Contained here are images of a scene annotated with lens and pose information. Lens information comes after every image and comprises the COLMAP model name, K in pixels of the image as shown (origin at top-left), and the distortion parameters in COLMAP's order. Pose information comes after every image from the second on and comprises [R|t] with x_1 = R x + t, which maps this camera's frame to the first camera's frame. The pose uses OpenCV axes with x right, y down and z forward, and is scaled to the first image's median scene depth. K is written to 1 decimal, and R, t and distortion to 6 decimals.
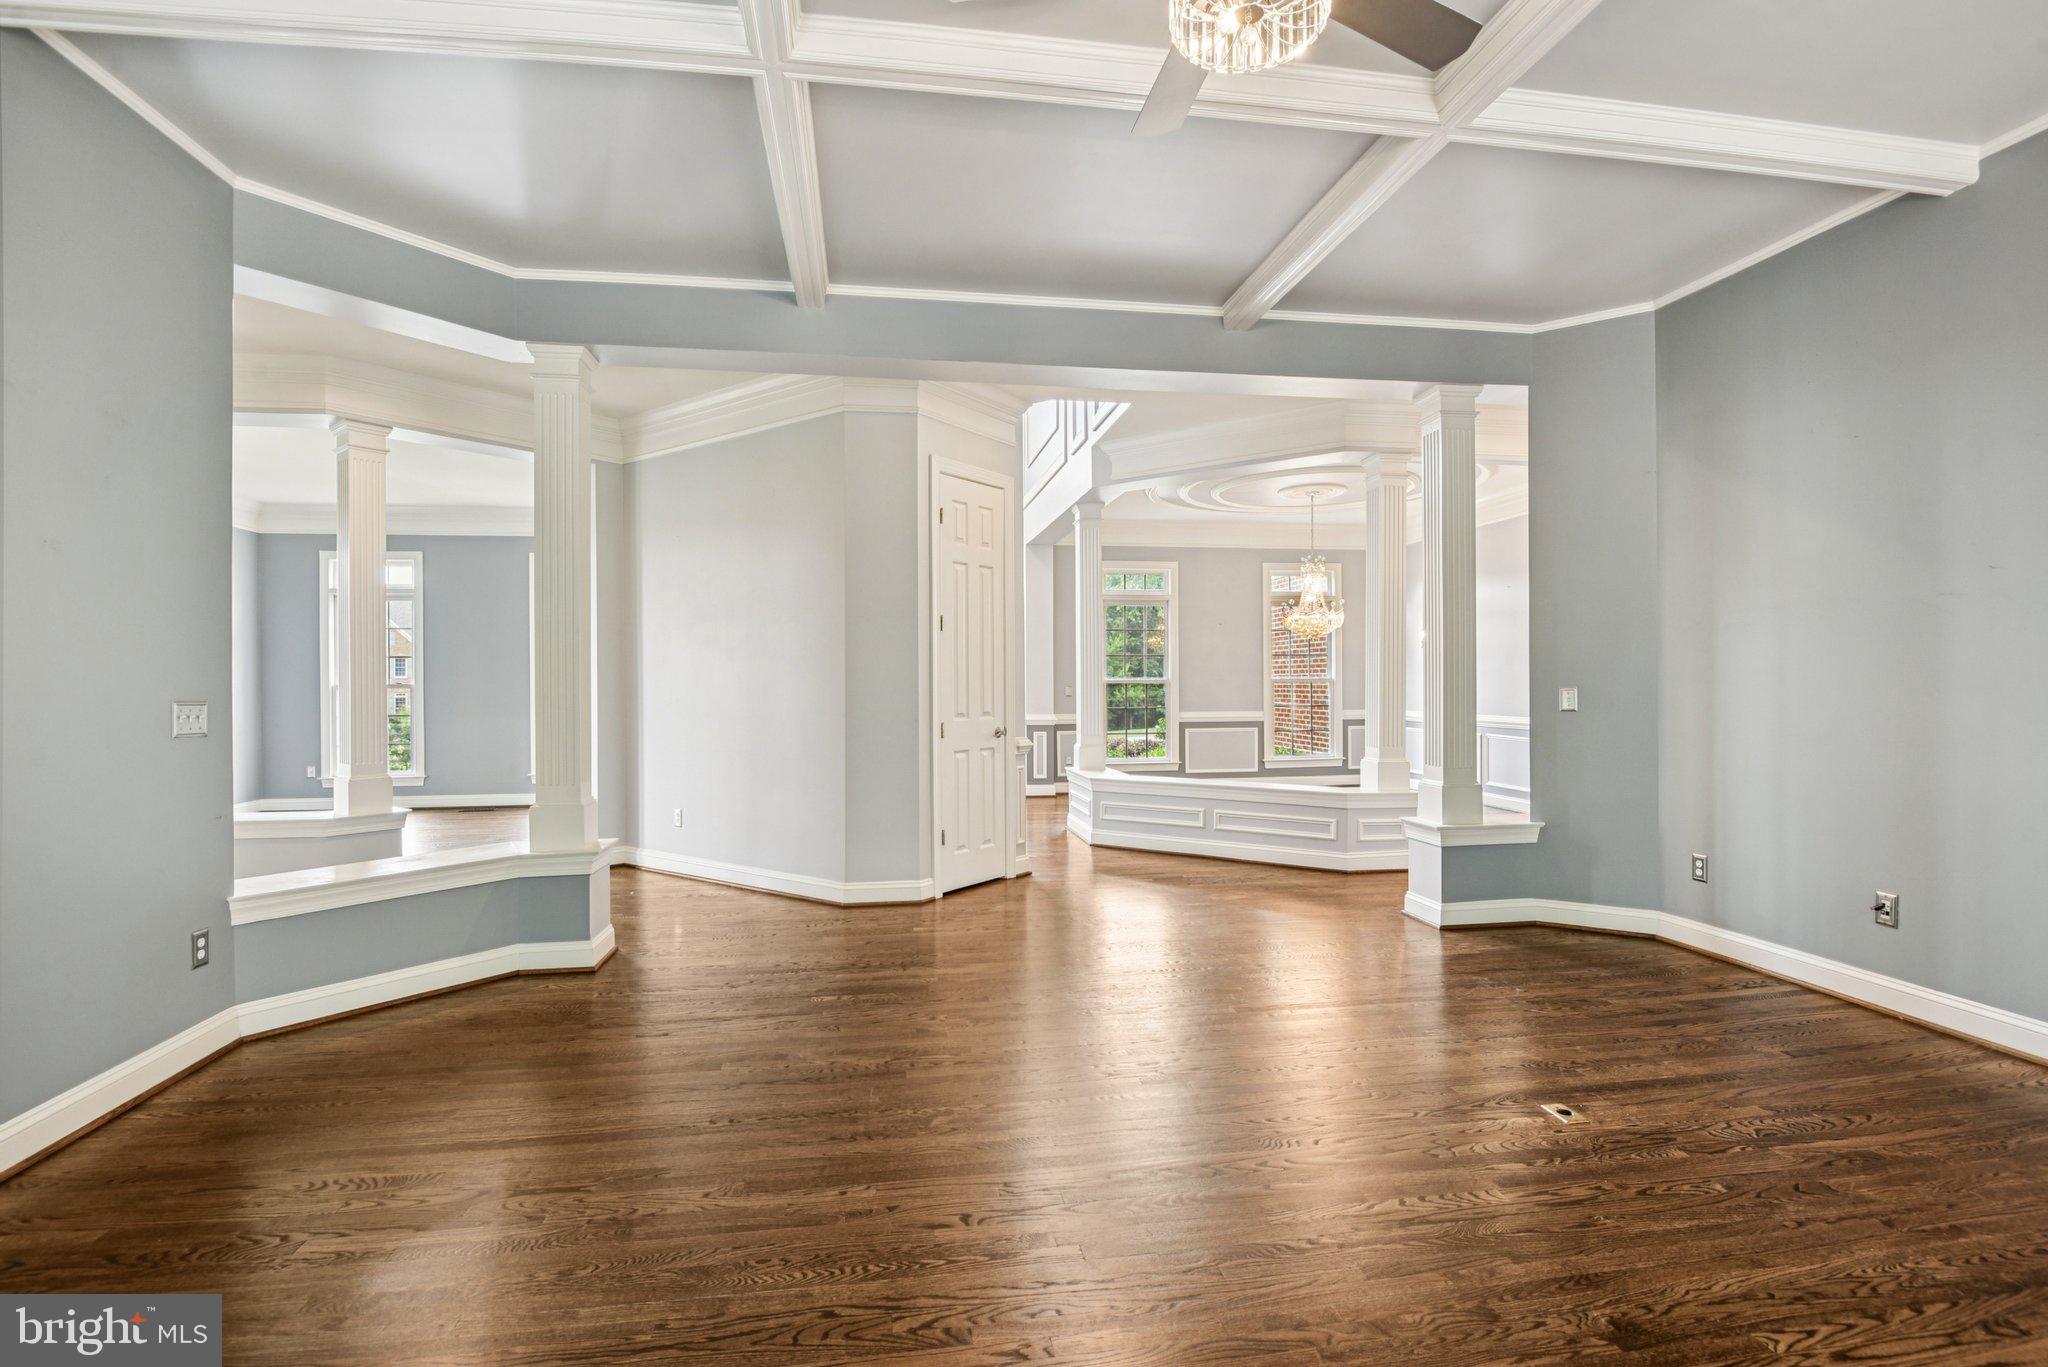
lens RADIAL K [[966.7, 0, 1019.5], [0, 966.7, 692.9], [0, 0, 1]] dist [-0.017564, -0.003160]
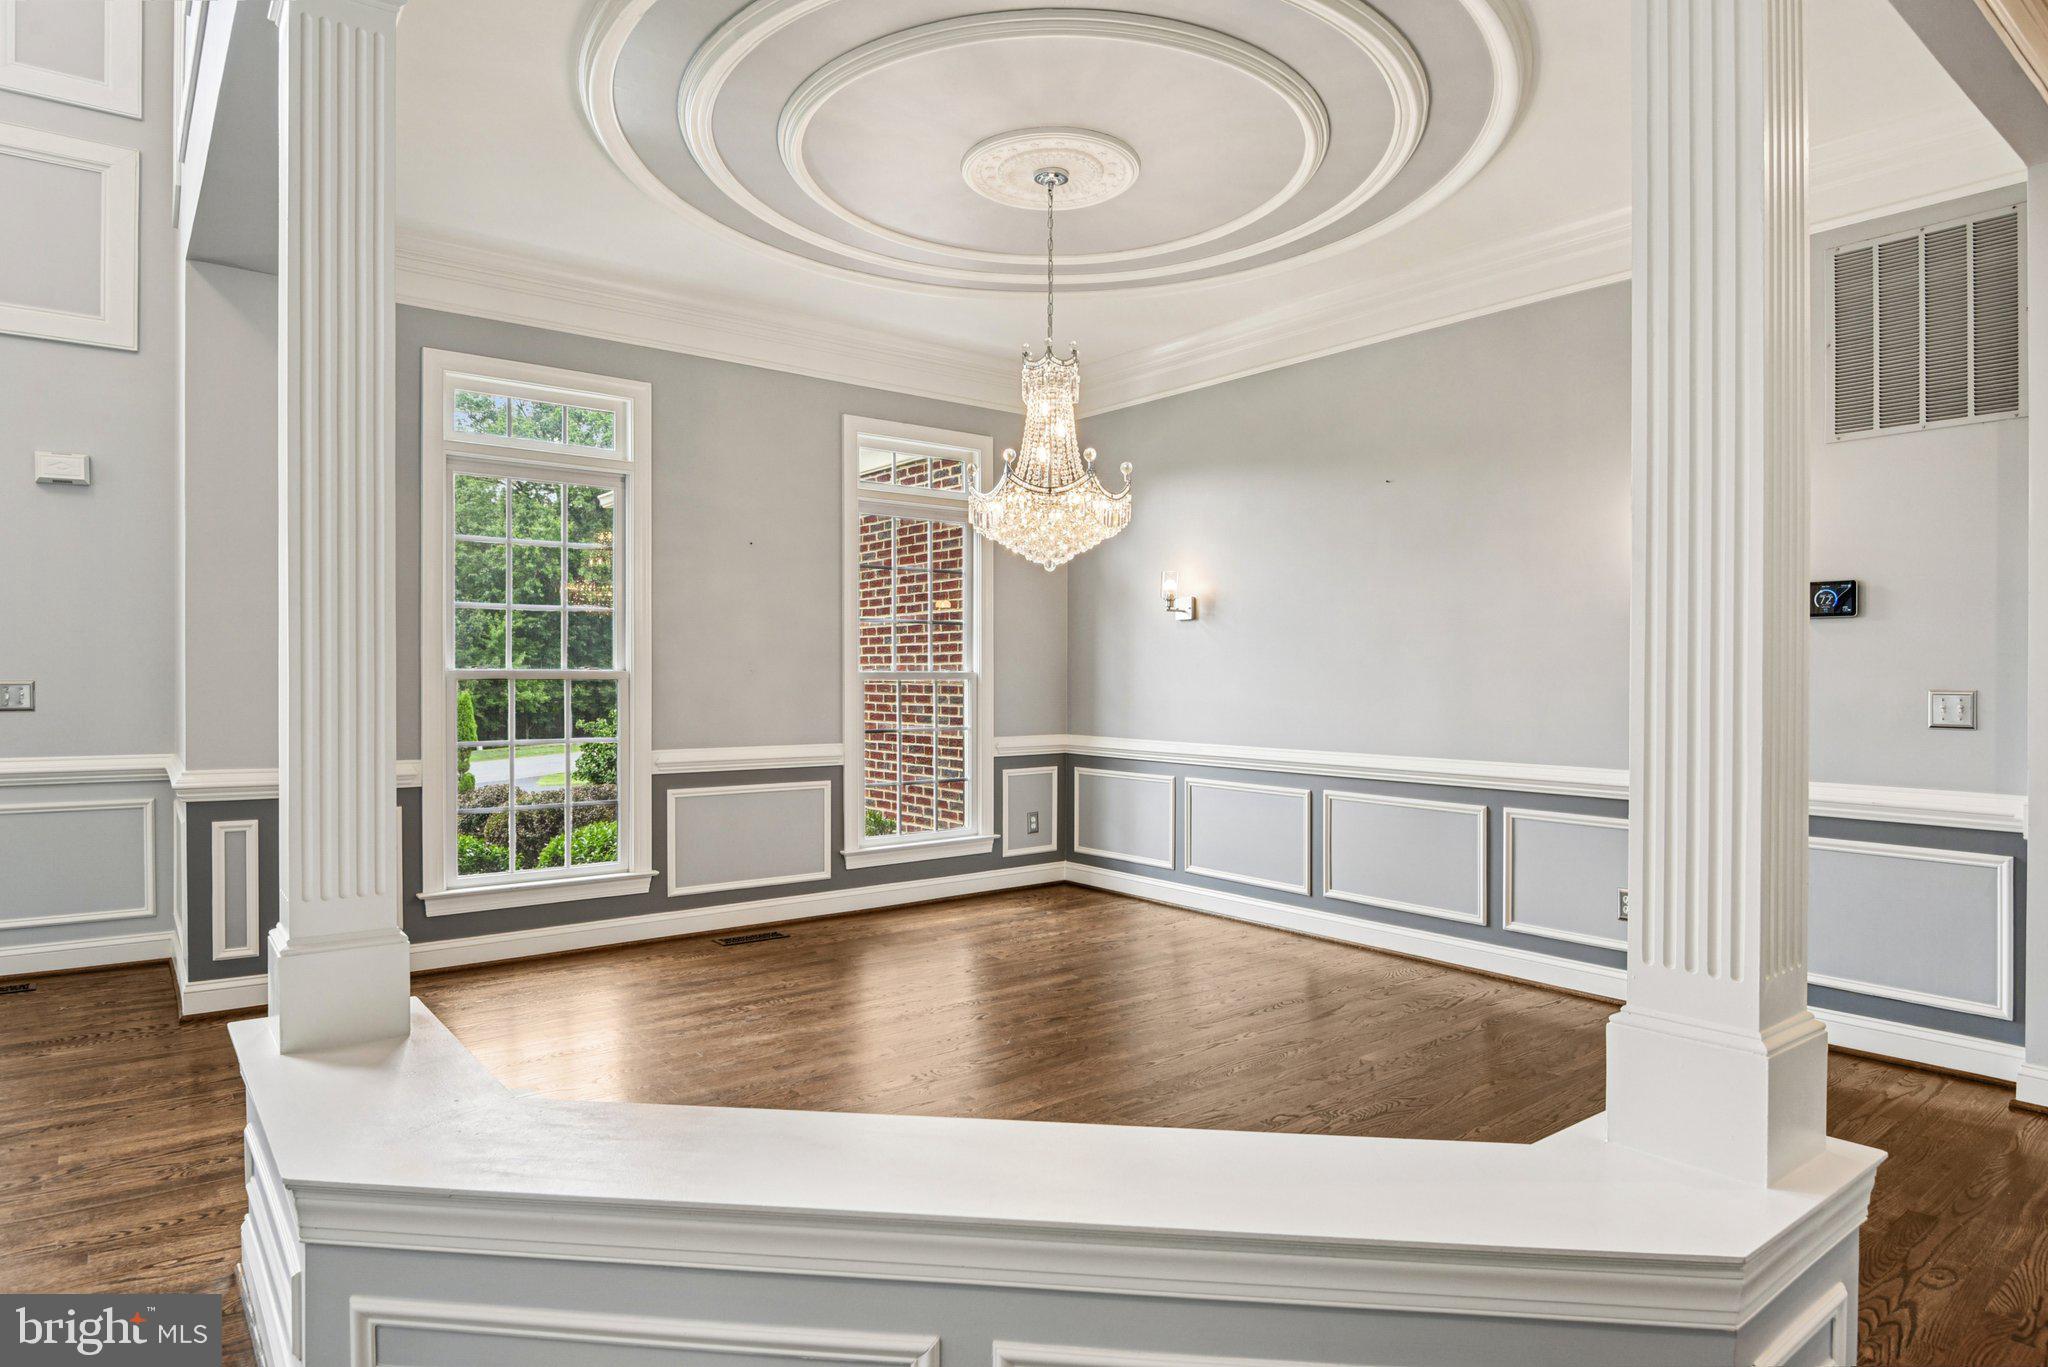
lens RADIAL K [[1166.6, 0, 1032.0], [0, 1166.6, 691.0], [0, 0, 1]] dist [-0.024532, -0.000821]
pose [[0.873337, 0.003279, 0.487105, 0.156167], [-0.003982, 0.999992, 0.000408, -0.015338], [-0.487100, -0.002296, 0.873343, 1.170592]]
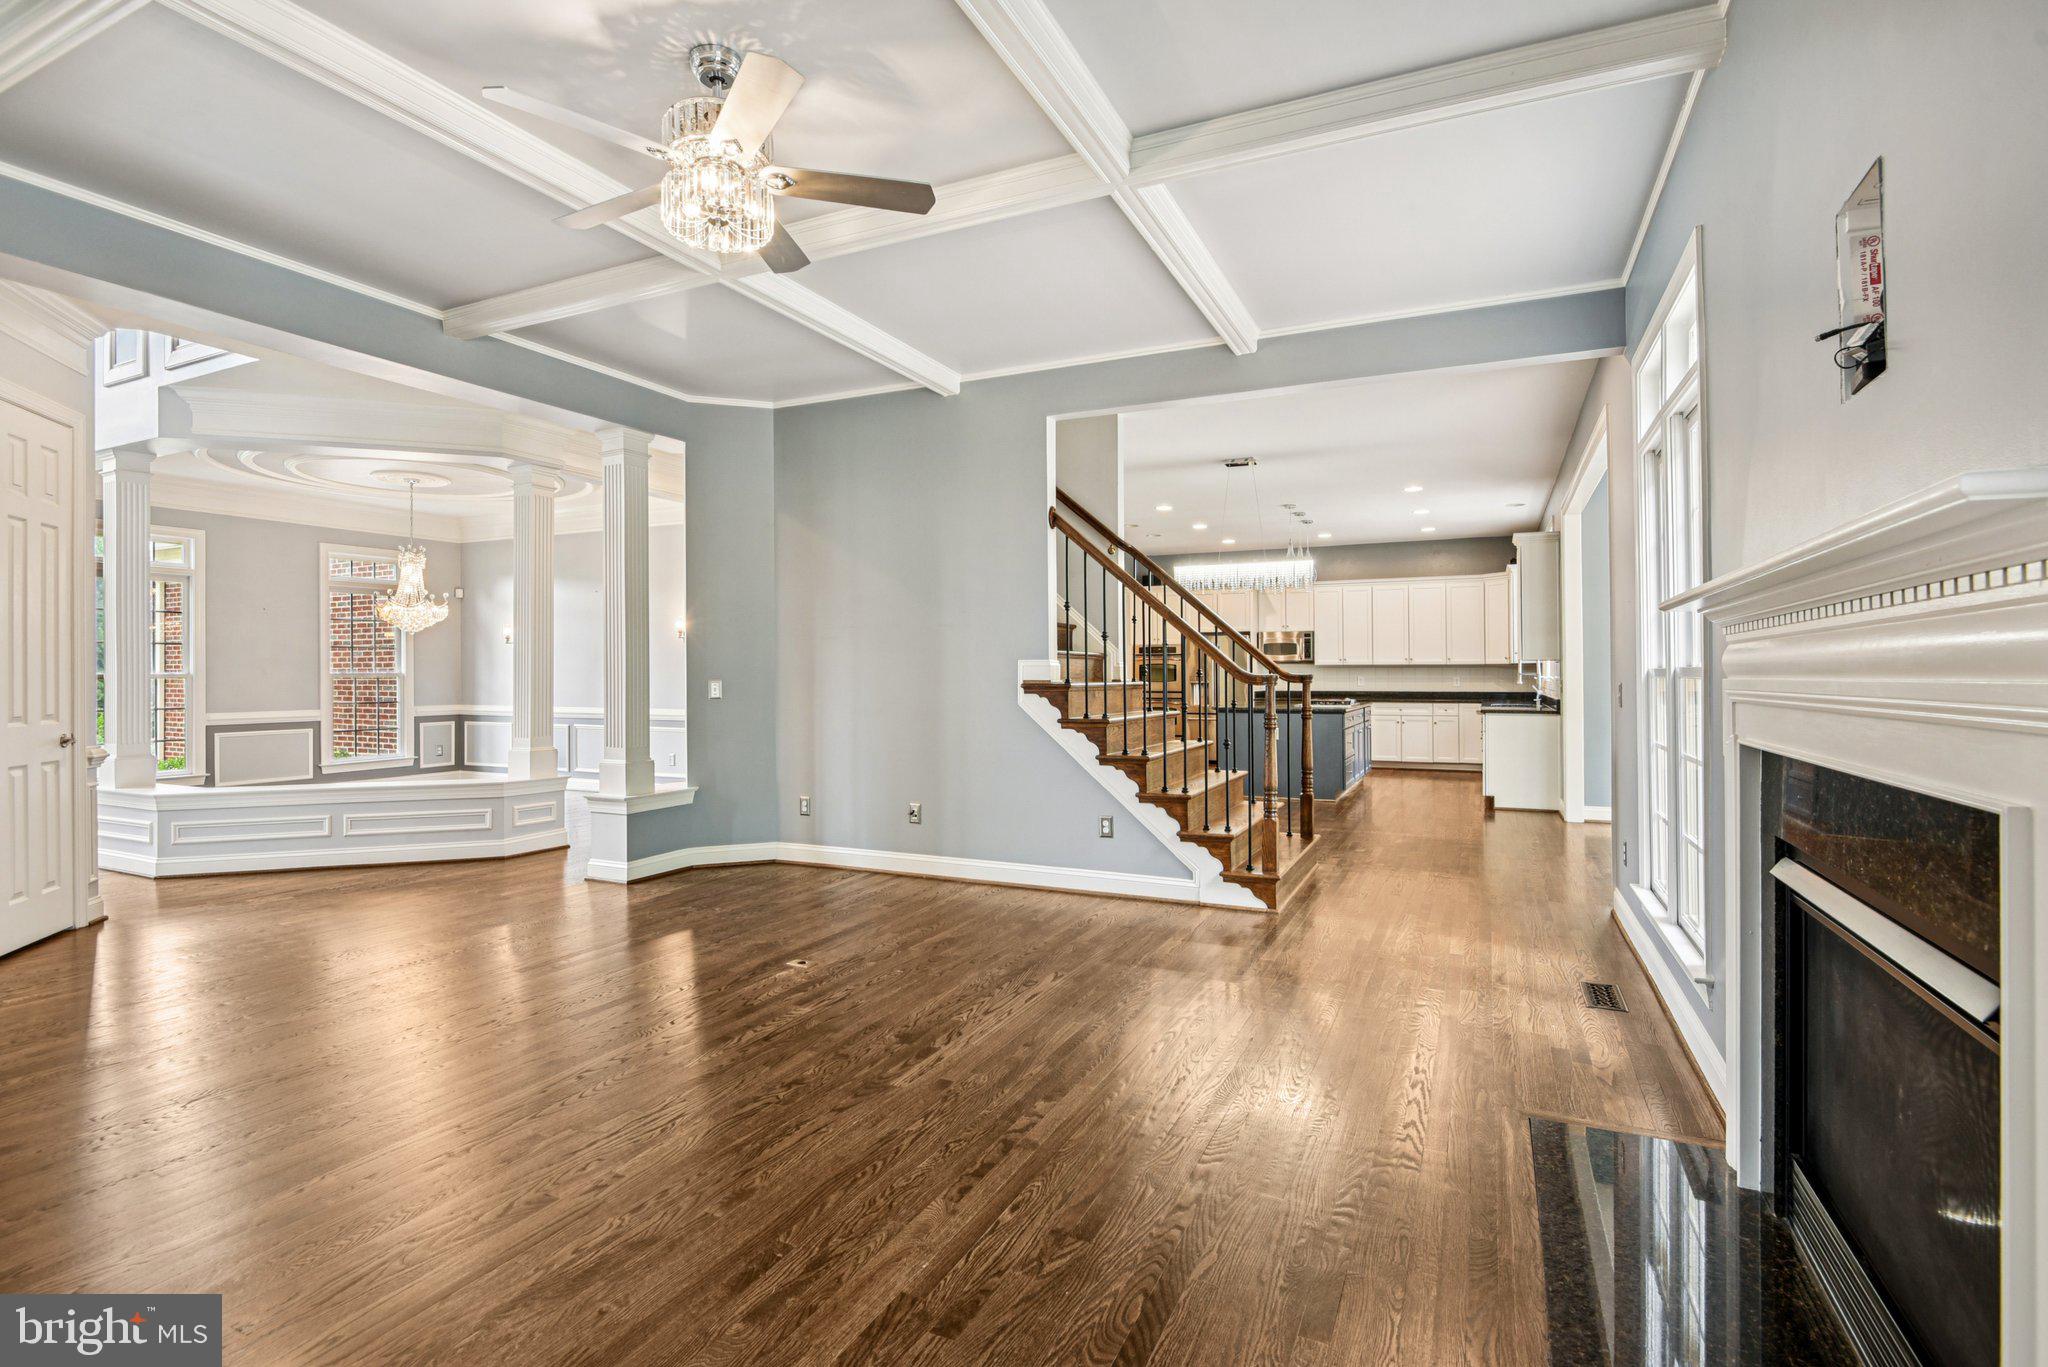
lens RADIAL K [[966.7, 0, 1024.6], [0, 966.7, 667.9], [0, 0, 1]] dist [-0.017564, -0.003160]
pose [[0.564593, 0.008327, 0.825327, -0.263823], [0.009635, 0.999814, -0.016679, 0.003085], [-0.825313, 0.017369, 0.564408, -0.079920]]
